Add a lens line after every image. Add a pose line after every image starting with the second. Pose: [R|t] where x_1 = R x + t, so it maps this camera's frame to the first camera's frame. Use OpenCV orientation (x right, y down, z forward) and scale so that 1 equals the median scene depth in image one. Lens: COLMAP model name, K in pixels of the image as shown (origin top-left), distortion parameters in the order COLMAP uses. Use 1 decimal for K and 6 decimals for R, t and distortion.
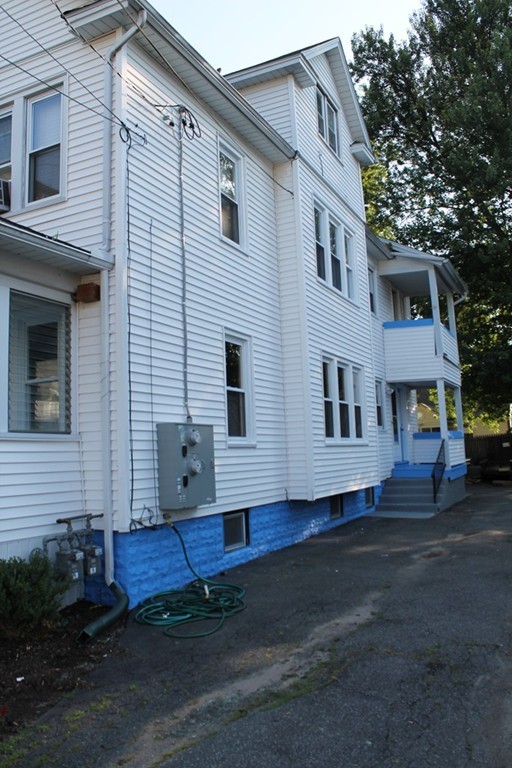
lens RADIAL K [[652.7, 0, 249.2], [0, 652.7, 379.3], [0, 0, 1]] dist [-0.121008, 0.103907]
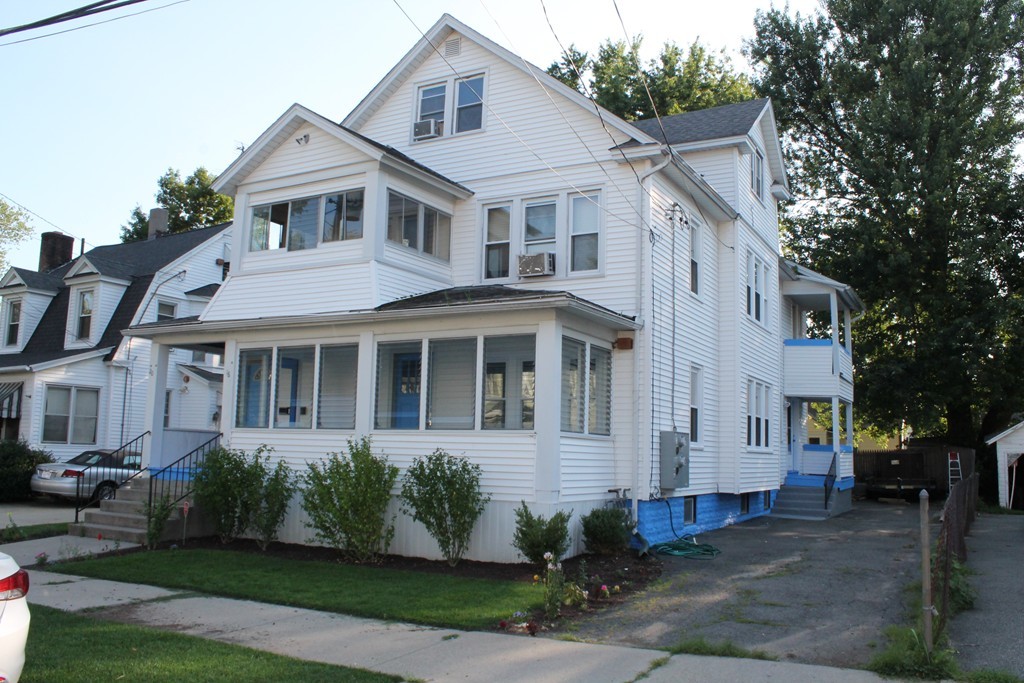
lens RADIAL K [[870.3, 0, 516.9], [0, 870.3, 345.9], [0, 0, 1]] dist [-0.121008, 0.103907]
pose [[0.997109, 0.062121, -0.043757, -0.267946], [-0.062432, 0.998033, -0.005773, -0.065189], [0.043313, 0.008488, 0.999026, -0.684133]]
